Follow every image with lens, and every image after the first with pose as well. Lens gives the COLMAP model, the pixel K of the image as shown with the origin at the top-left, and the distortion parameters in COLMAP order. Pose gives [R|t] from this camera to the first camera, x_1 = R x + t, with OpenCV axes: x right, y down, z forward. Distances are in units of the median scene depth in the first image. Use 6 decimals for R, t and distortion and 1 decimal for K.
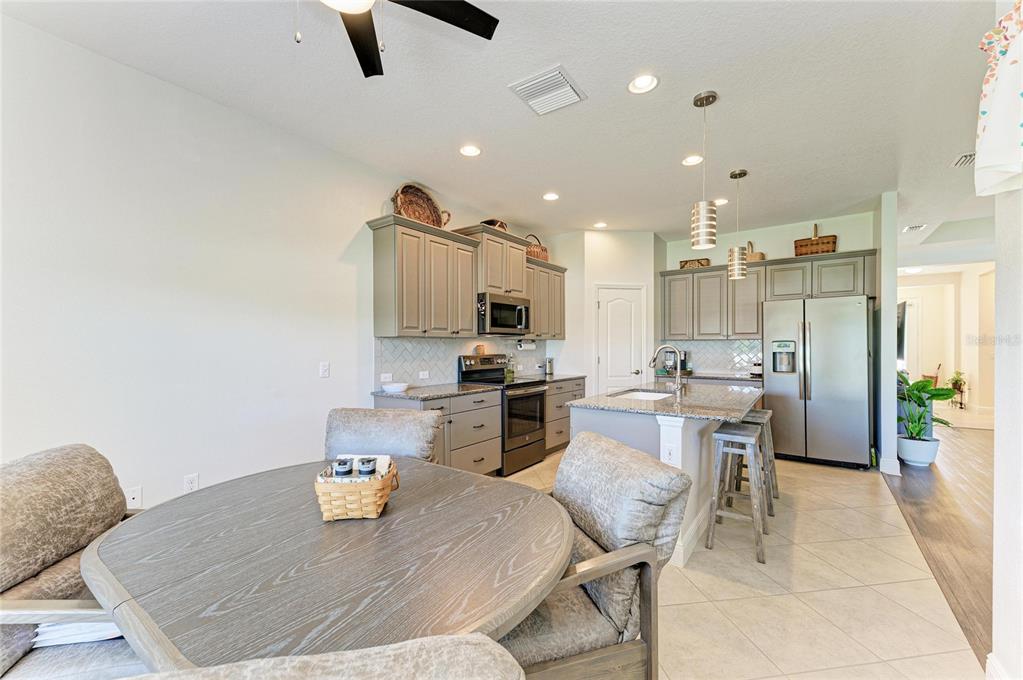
lens RADIAL K [[410.1, 0, 512.8], [0, 410.1, 340.3], [0, 0, 1]] dist [0.012518, 0.000107]
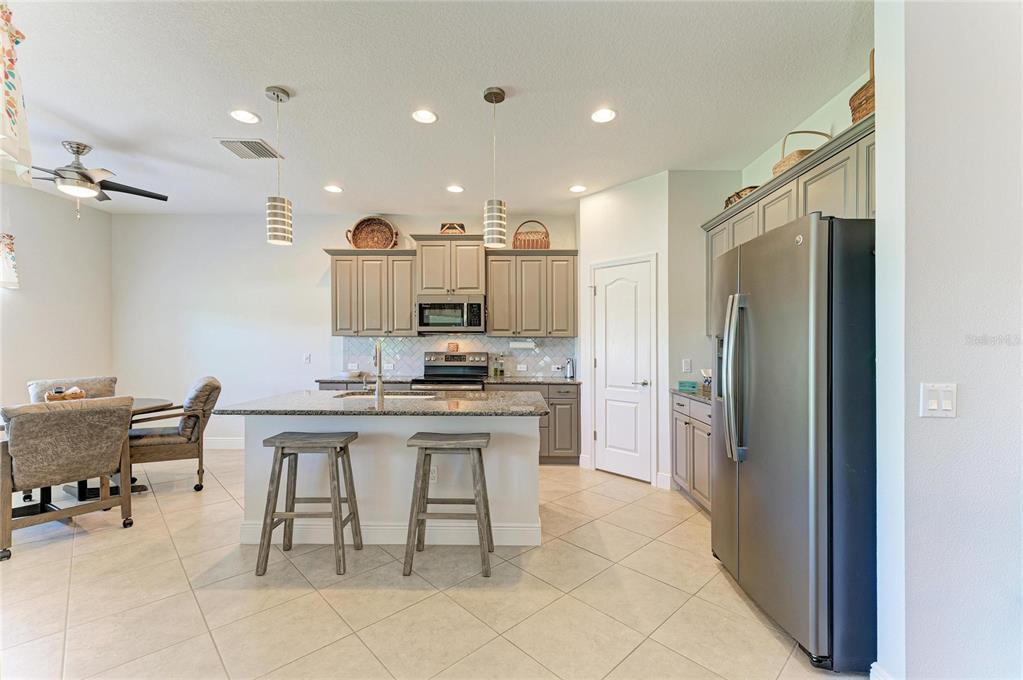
lens RADIAL K [[427.3, 0, 511.1], [0, 427.3, 343.5], [0, 0, 1]] dist [0.001025, 0.000240]
pose [[0.570310, -0.002790, -0.821425, 0.928324], [0.004140, 0.999991, -0.000523, 0.014215], [0.821419, -0.003102, 0.570317, 0.499302]]
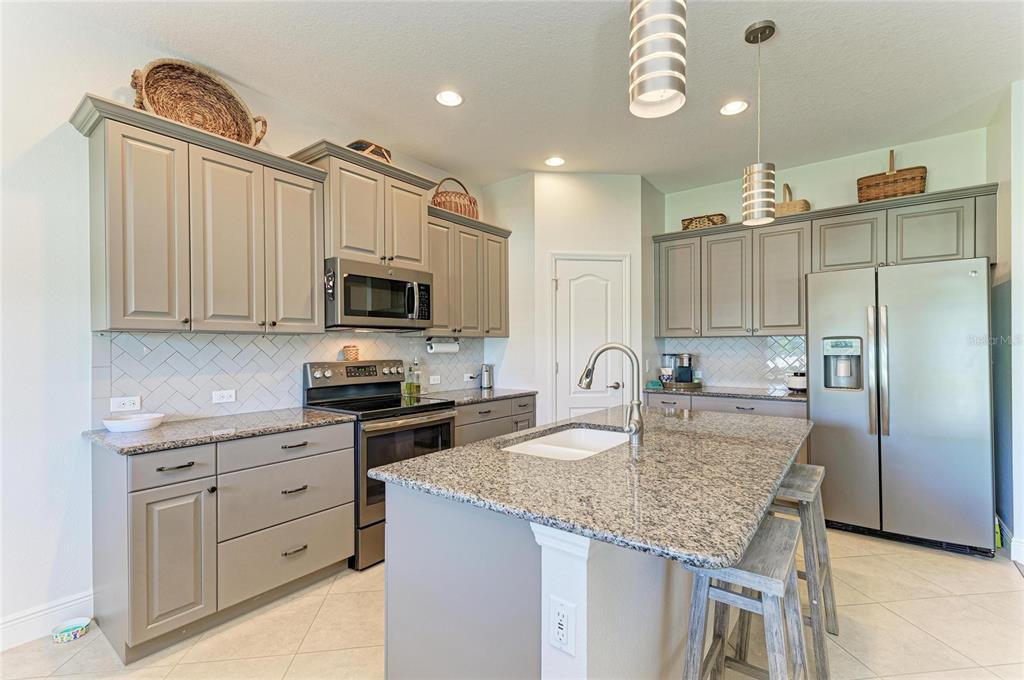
lens RADIAL K [[460.2, 0, 514.1], [0, 460.2, 339.9], [0, 0, 1]] dist [0.009979, -0.002946]
pose [[0.999734, -0.003662, -0.022784, 0.188586], [0.003605, 0.999990, -0.002545, 0.005681], [0.022793, 0.002463, 0.999737, 0.306291]]
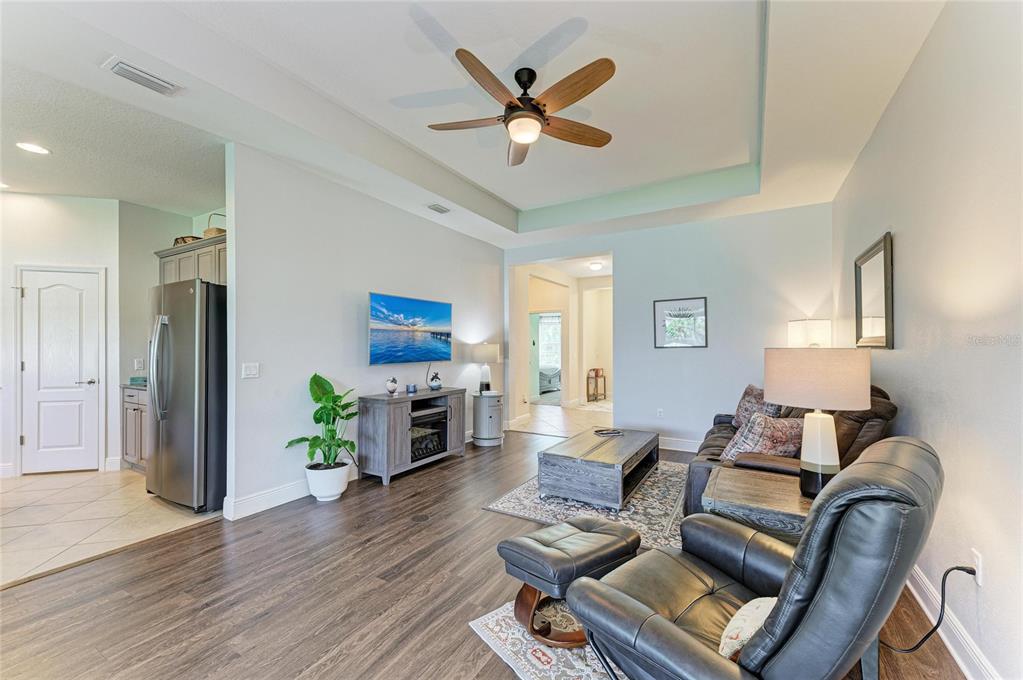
lens RADIAL K [[410.1, 0, 514.5], [0, 410.1, 343.9], [0, 0, 1]] dist [0.012518, 0.000107]
pose [[0.995401, -0.002981, 0.095751, 1.231644], [0.003055, 0.999995, -0.000627, 0.012749], [-0.095748, 0.000916, 0.995405, 0.189984]]
